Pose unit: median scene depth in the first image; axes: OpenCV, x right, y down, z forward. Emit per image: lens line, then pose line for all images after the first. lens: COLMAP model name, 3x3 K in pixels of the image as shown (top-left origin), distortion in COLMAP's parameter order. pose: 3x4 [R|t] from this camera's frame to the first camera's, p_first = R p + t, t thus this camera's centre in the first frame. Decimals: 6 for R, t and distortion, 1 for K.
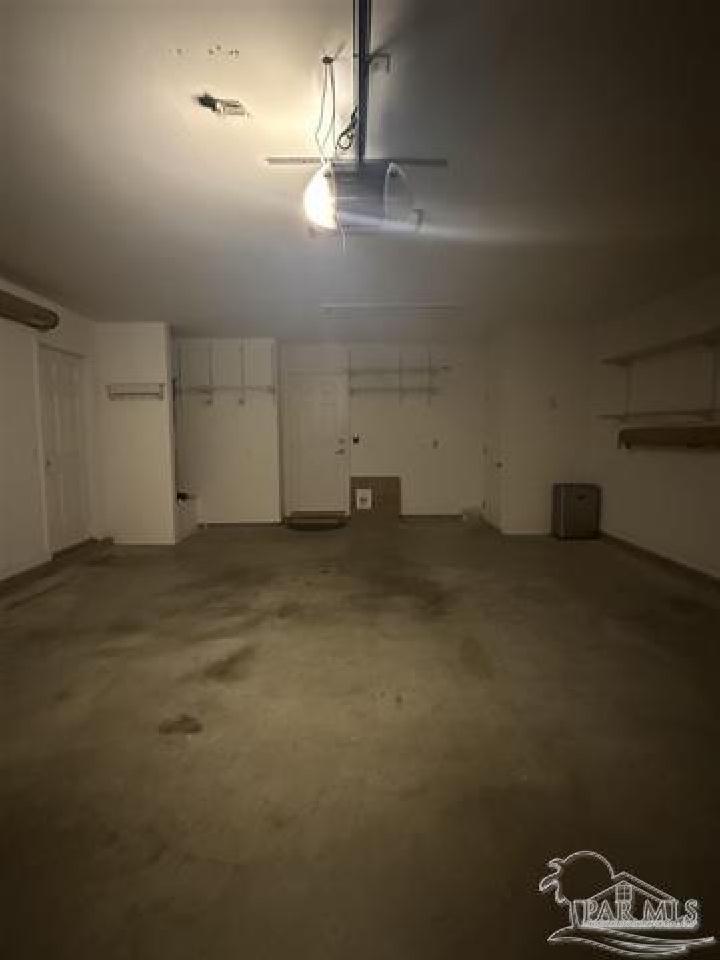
lens RADIAL K [[482.7, 0, 359.6], [0, 482.7, 481.1], [0, 0, 1]] dist [0.001223, 0.000755]
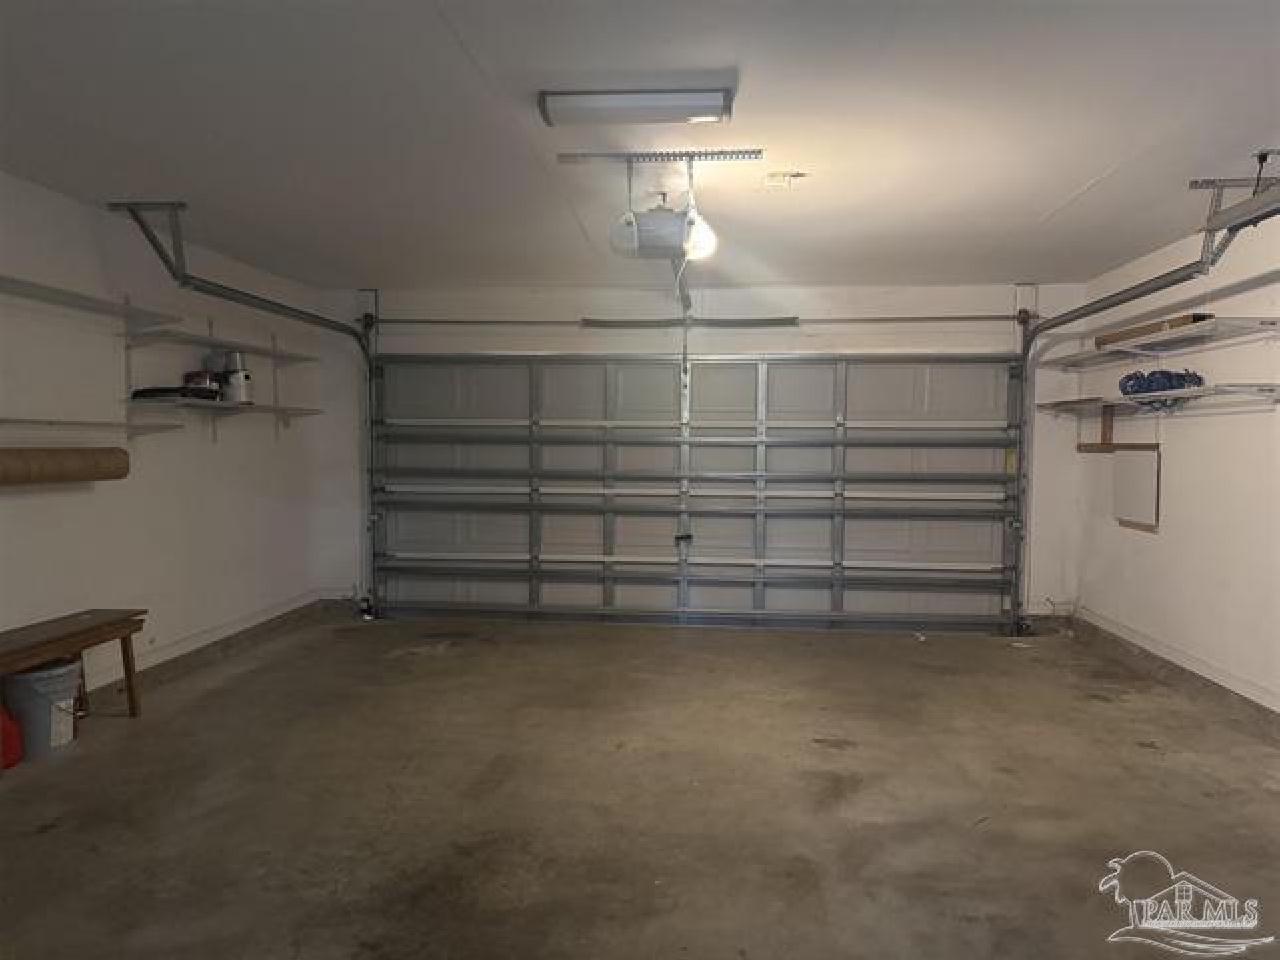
lens RADIAL K [[987.6, 0, 639.9], [0, 987.6, 480.2], [0, 0, 1]] dist [0.048116, -0.004098]
pose [[-0.995486, -0.002513, 0.094871, -0.109291], [0.009613, 0.991838, 0.127140, -0.238761], [-0.094416, 0.127478, -0.987337, 2.222618]]
